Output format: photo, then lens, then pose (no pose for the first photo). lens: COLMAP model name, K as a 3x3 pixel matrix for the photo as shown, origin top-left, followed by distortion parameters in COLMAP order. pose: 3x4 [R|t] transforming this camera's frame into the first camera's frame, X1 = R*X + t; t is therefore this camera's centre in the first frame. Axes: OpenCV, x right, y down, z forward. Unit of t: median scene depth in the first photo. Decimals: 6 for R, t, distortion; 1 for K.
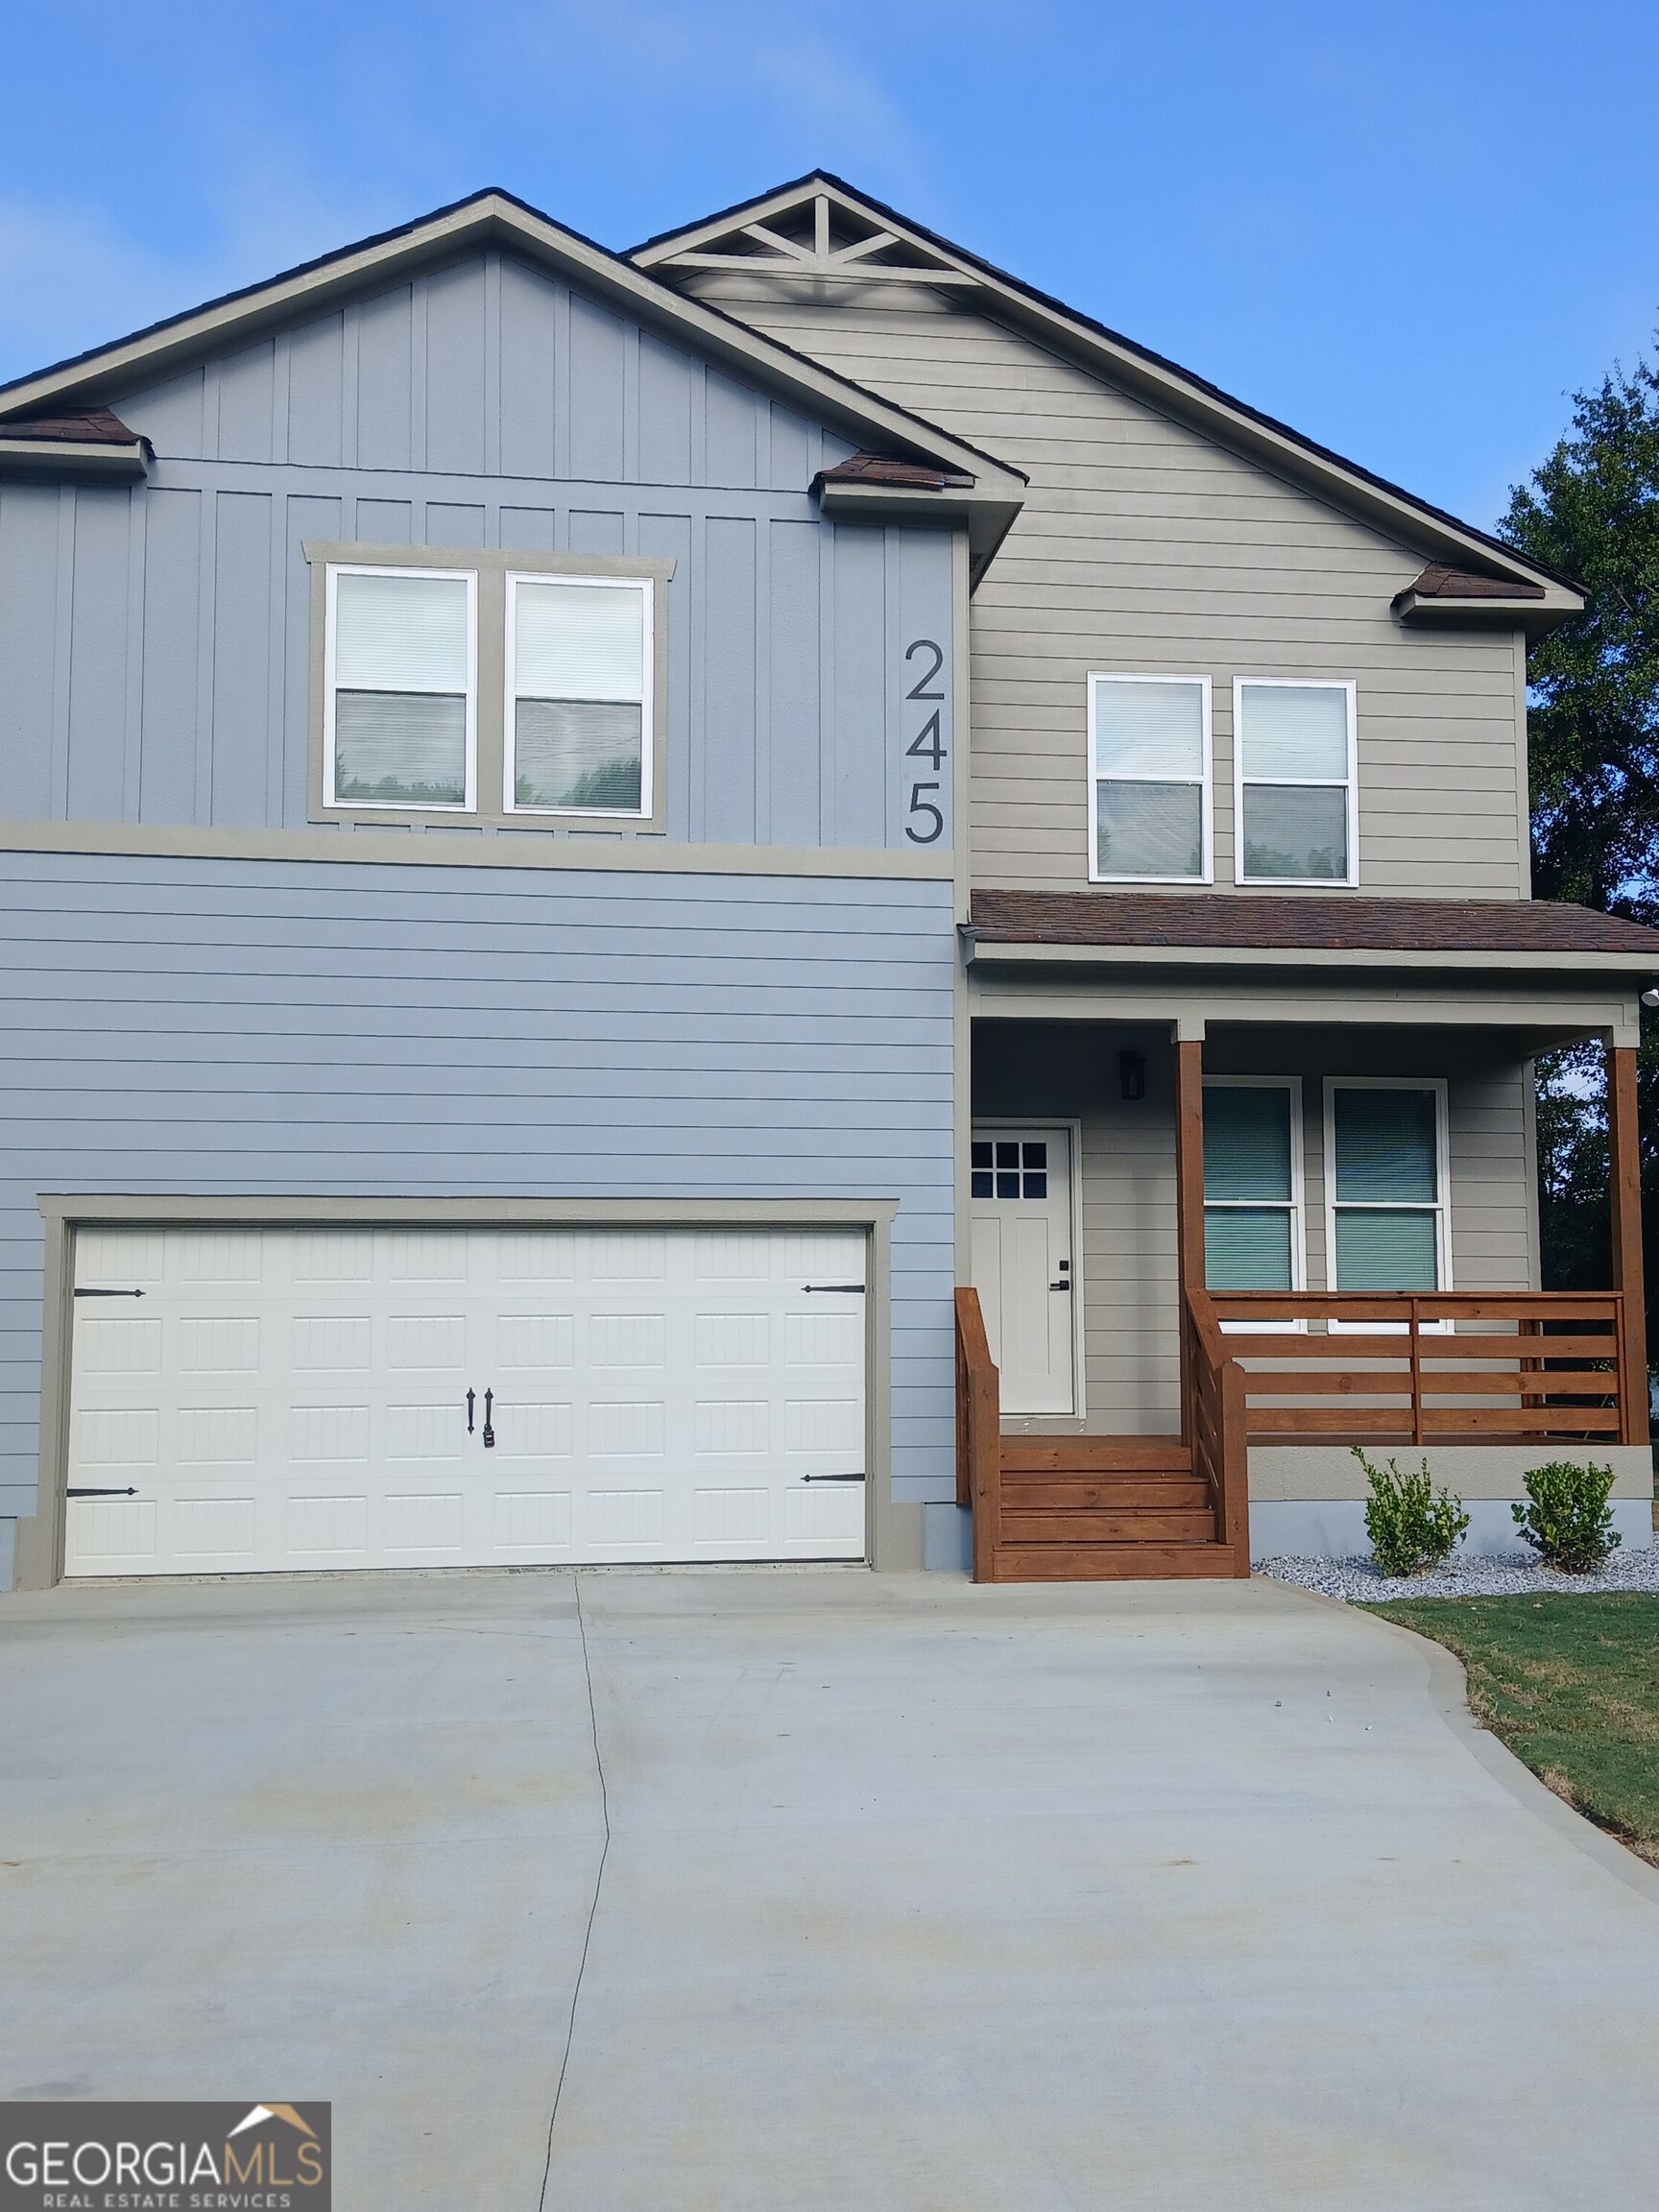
lens RADIAL K [[1728.3, 0, 856.2], [0, 1728.3, 1138.4], [0, 0, 1]] dist [0.095734, -0.196414]
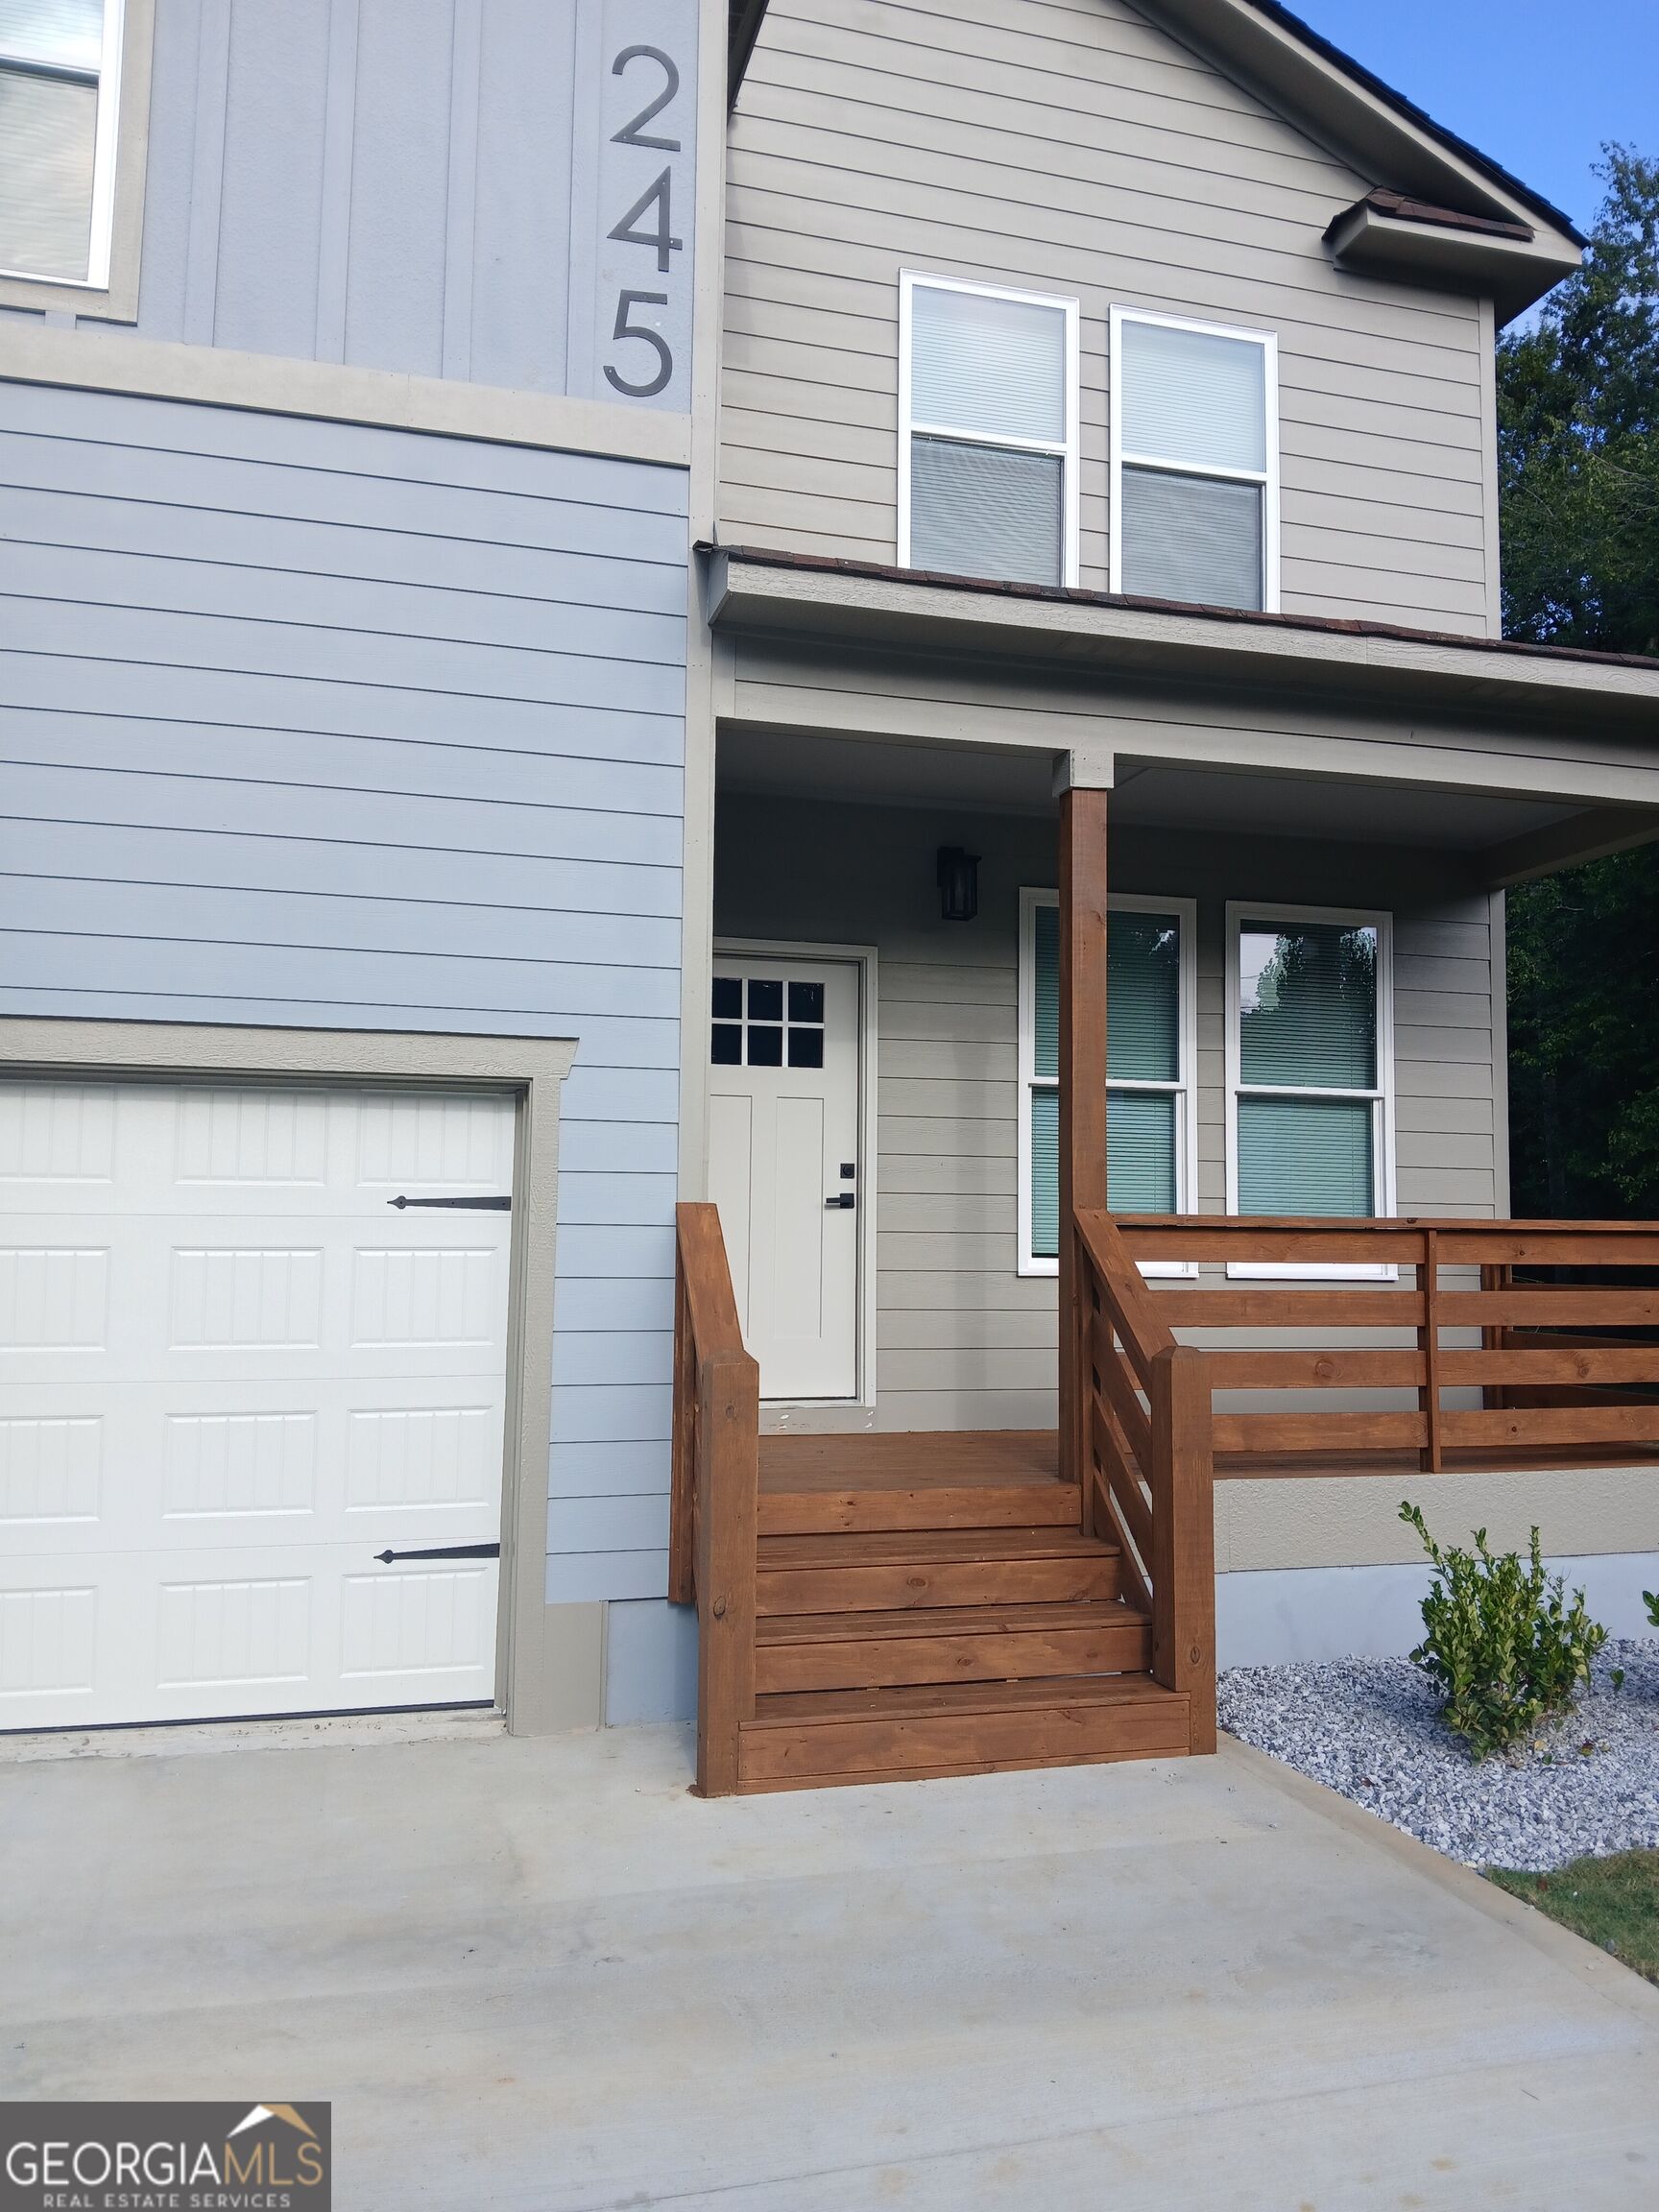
lens RADIAL K [[1728.3, 0, 856.2], [0, 1728.3, 1138.4], [0, 0, 1]] dist [0.095734, -0.196414]
pose [[0.987622, 0.020187, 0.155551, 0.025892], [-0.027829, 0.998502, 0.047110, 0.036187], [-0.154367, -0.050856, 0.986704, 0.425204]]
